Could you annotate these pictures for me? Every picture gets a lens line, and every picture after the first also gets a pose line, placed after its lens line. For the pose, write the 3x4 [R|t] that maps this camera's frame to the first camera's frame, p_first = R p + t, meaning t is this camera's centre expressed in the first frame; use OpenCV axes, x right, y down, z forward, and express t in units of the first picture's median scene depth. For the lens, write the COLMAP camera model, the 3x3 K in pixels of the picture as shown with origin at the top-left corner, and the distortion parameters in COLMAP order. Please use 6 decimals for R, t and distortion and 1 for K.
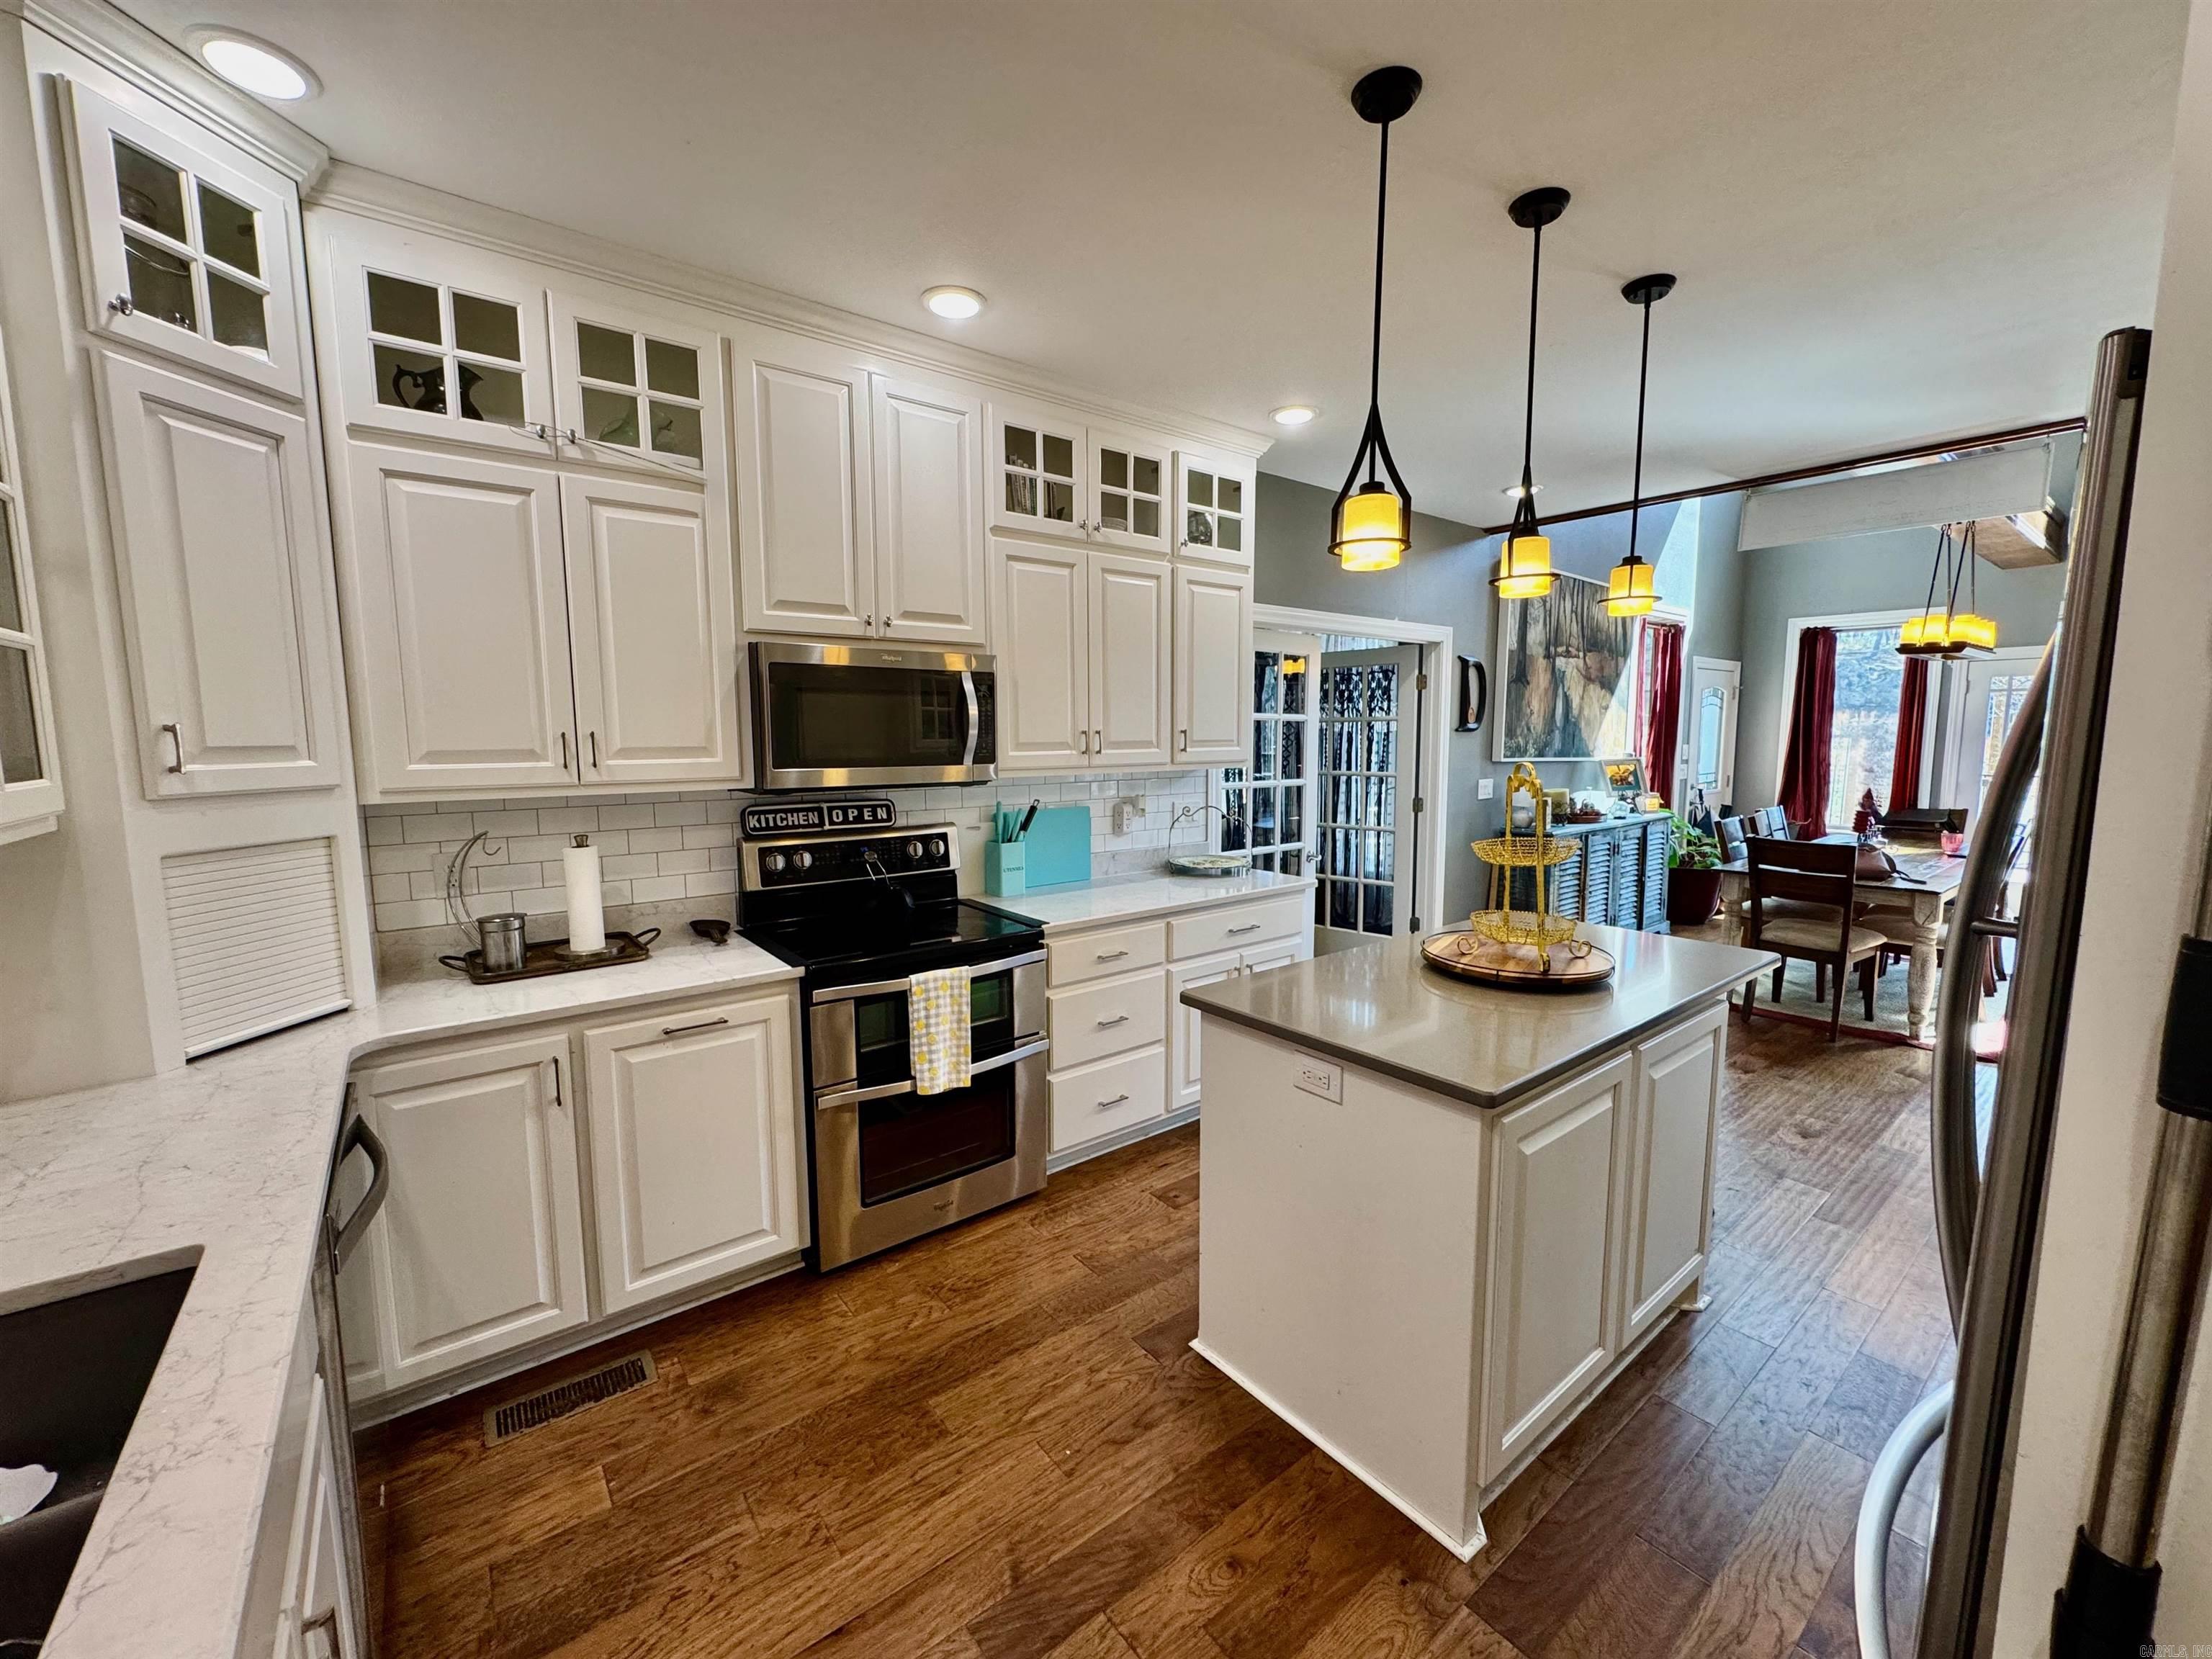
lens RADIAL K [[882.3, 0, 1107.1], [0, 882.3, 827.2], [0, 0, 1]] dist [-0.003298, -0.000299]
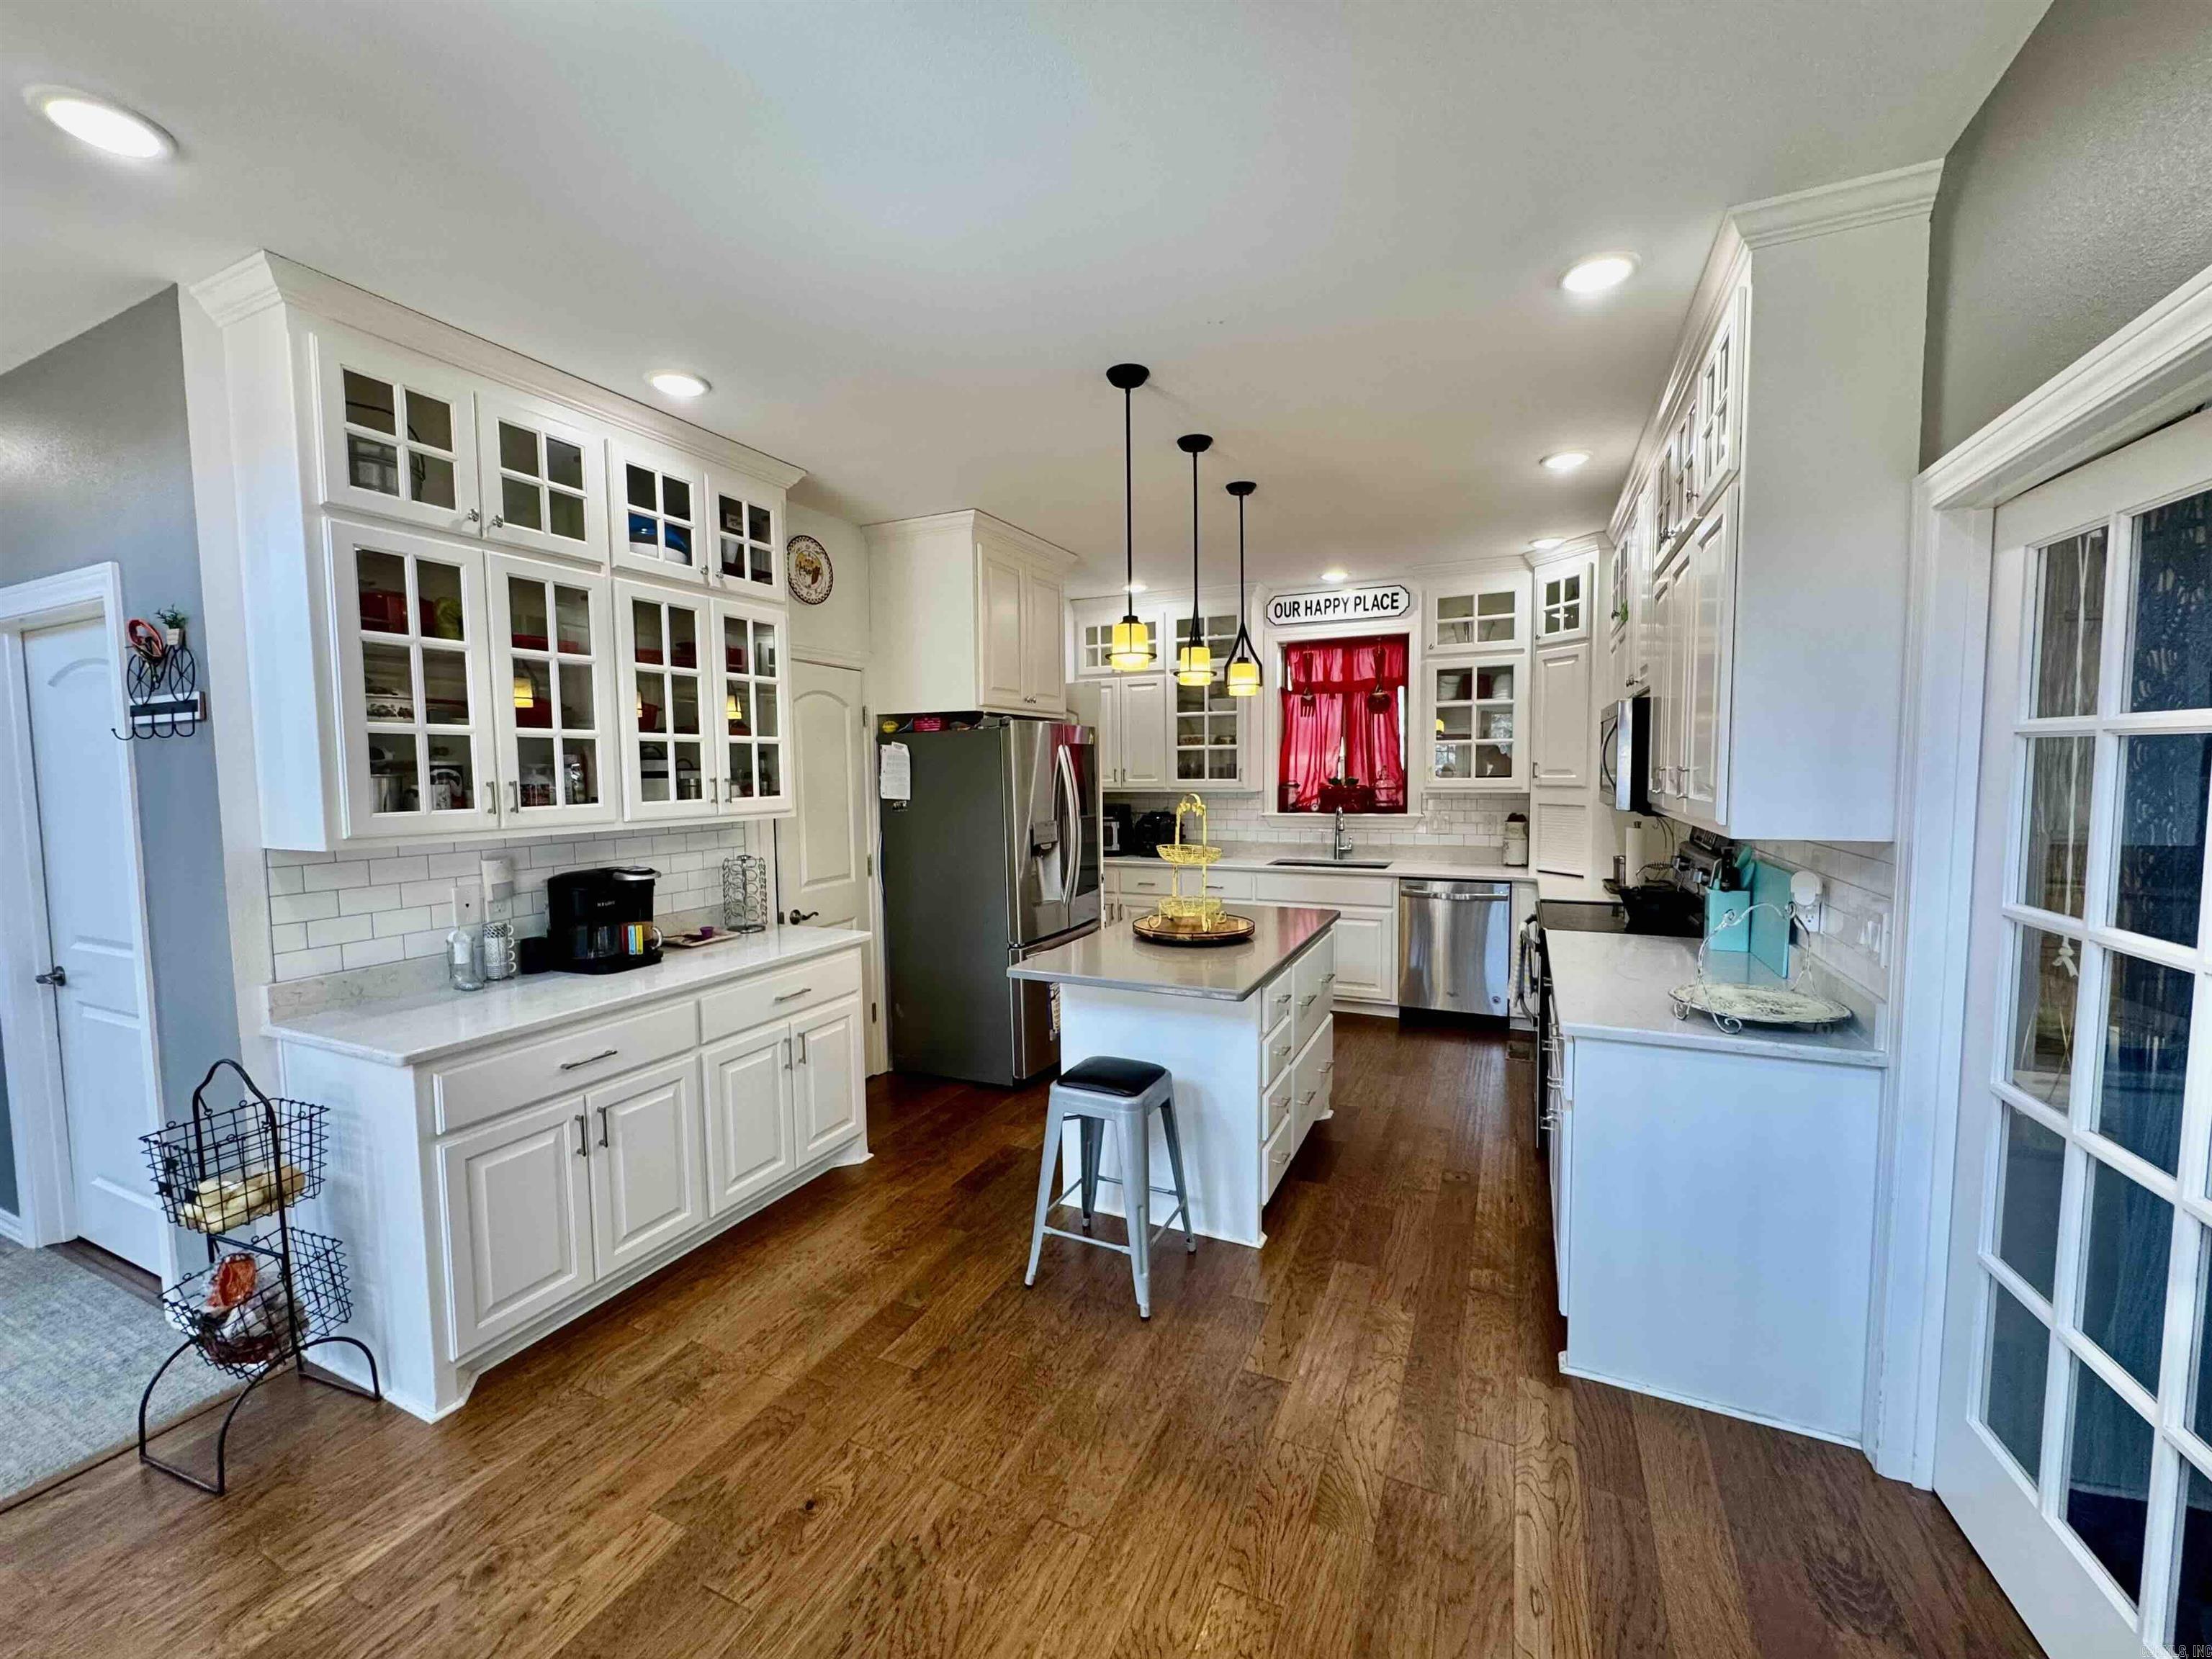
lens RADIAL K [[882.3, 0, 1107.1], [0, 882.3, 827.2], [0, 0, 1]] dist [-0.003298, -0.000299]
pose [[0.892832, -0.040185, 0.448594, 0.110333], [0.062963, 0.997367, -0.035970, -0.010377], [-0.445967, 0.060360, 0.893012, 0.087479]]
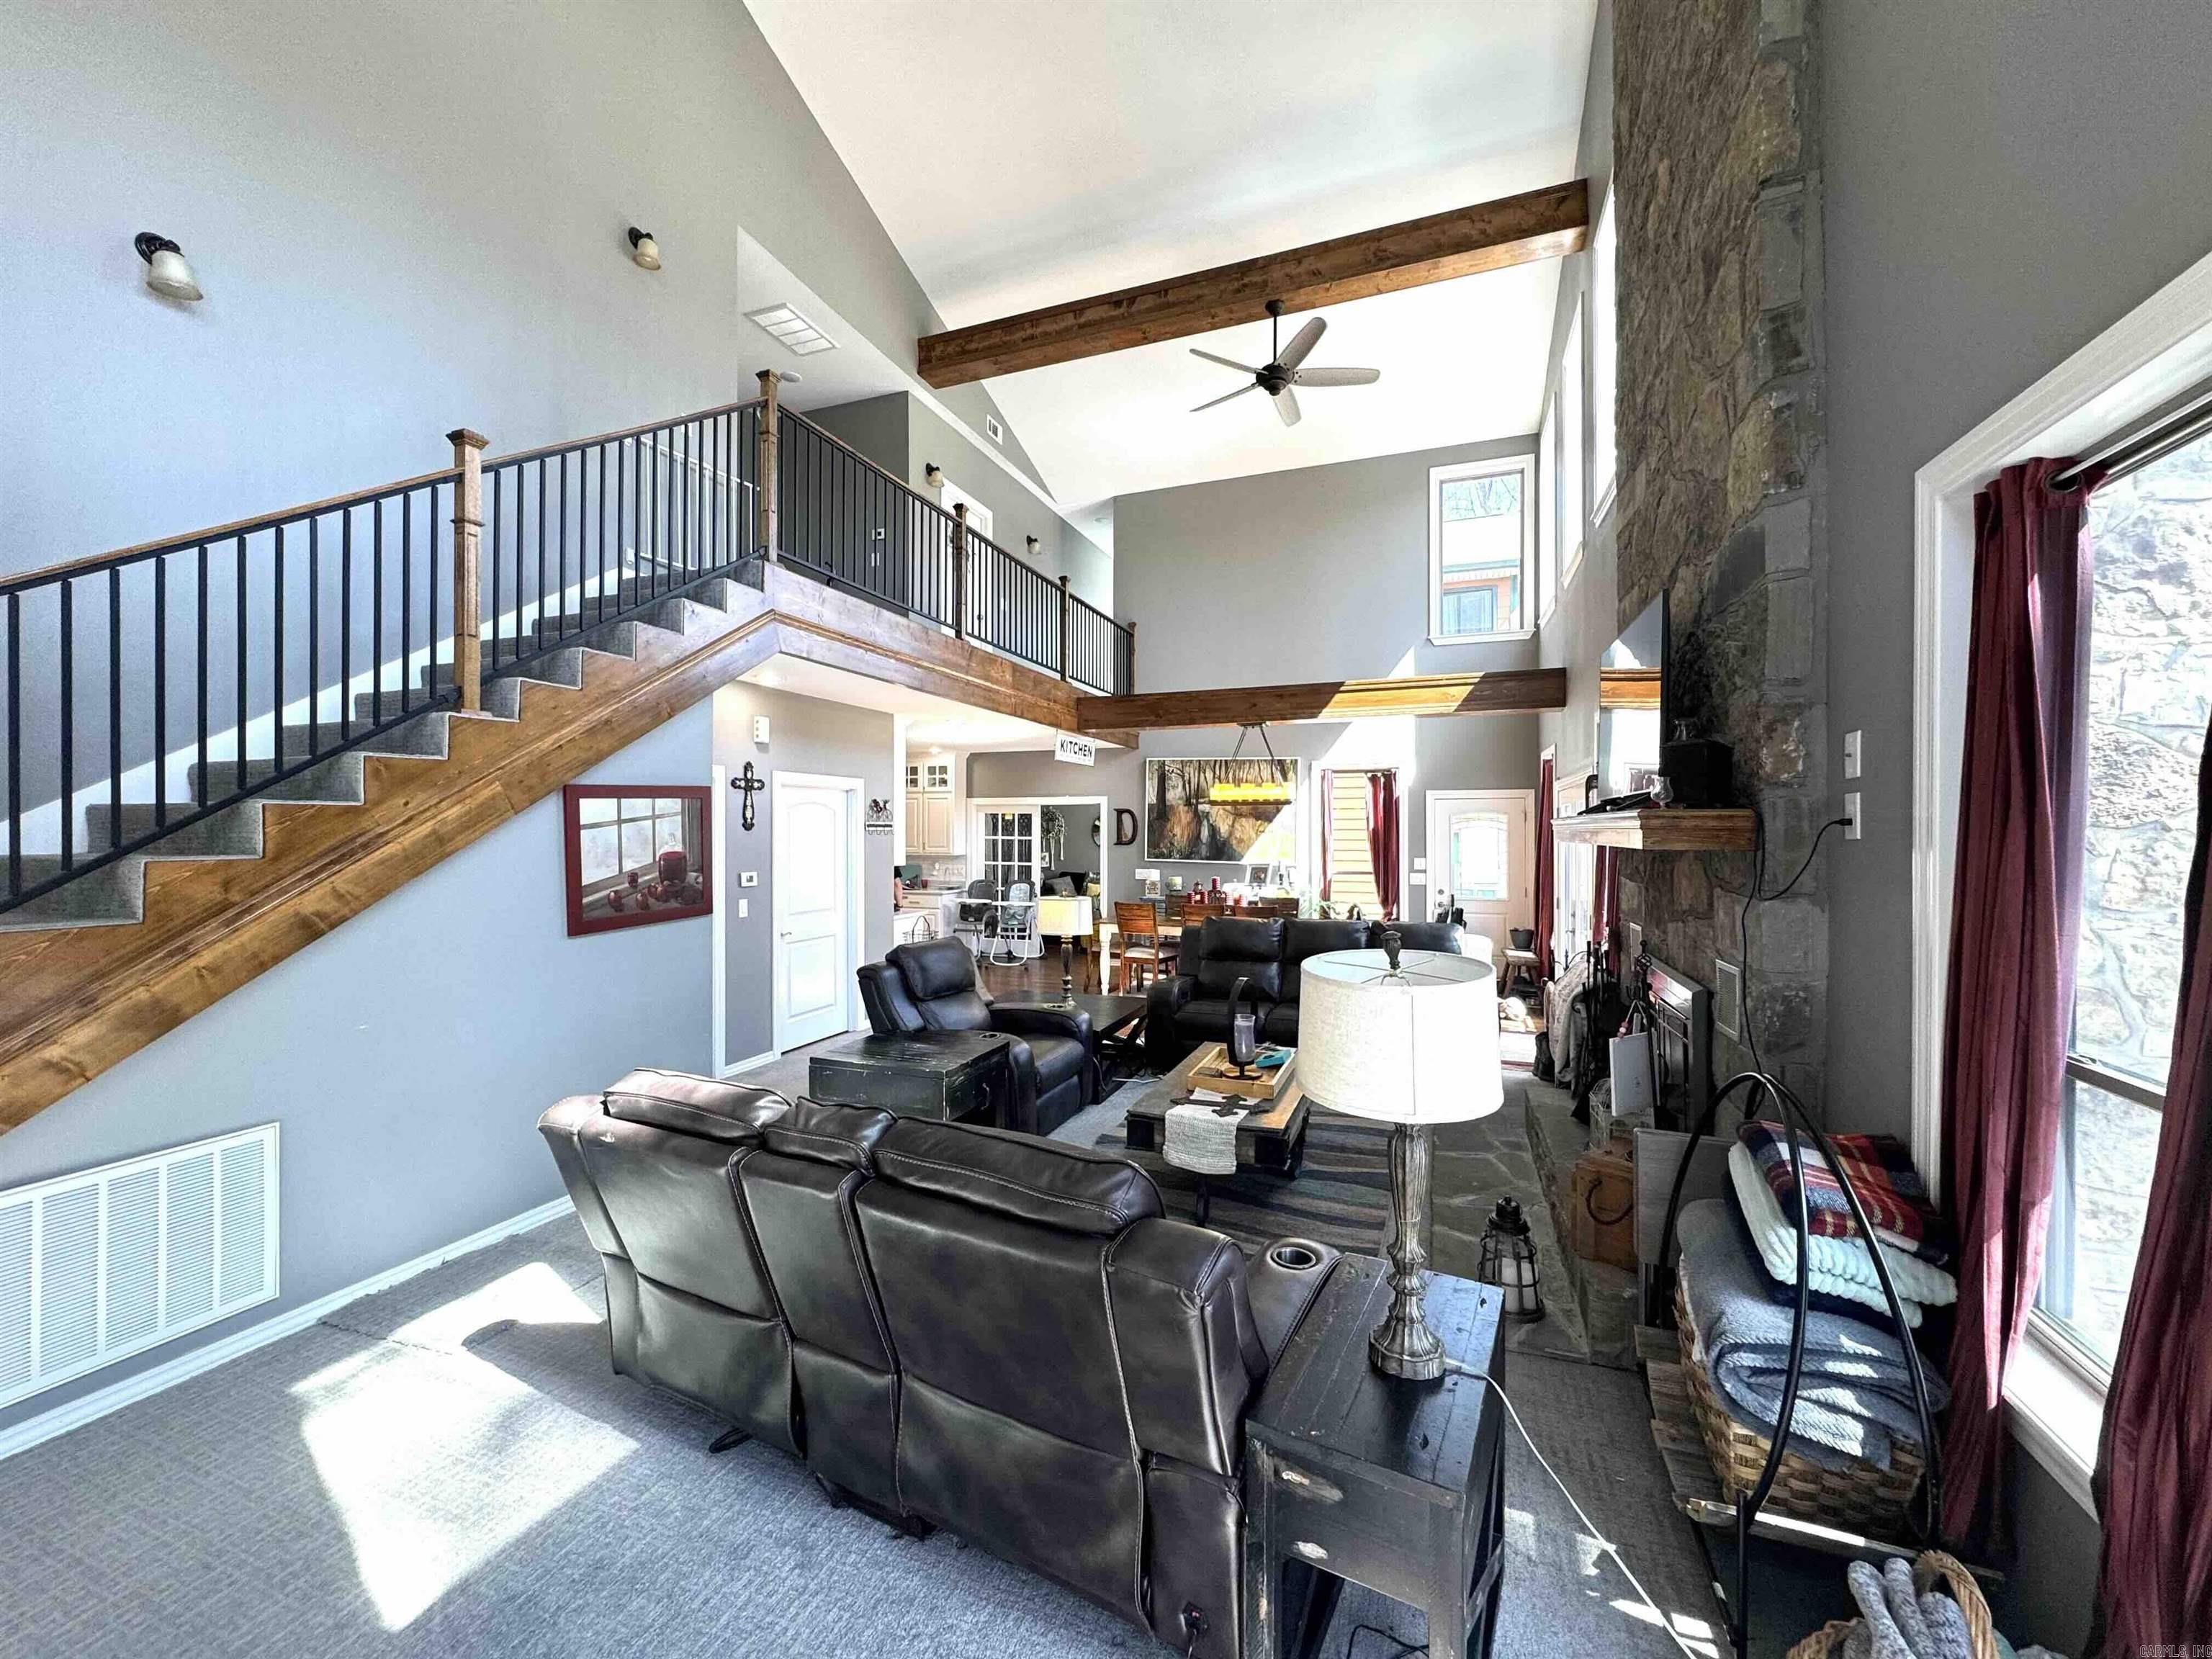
lens RADIAL K [[882.3, 0, 1107.1], [0, 882.3, 827.2], [0, 0, 1]] dist [-0.003298, -0.000299]
pose [[0.512695, 0.000278, -0.858571, 1.878900], [-0.100314, 0.993170, -0.059582, -0.019780], [0.852690, 0.116674, 0.509221, -0.070695]]
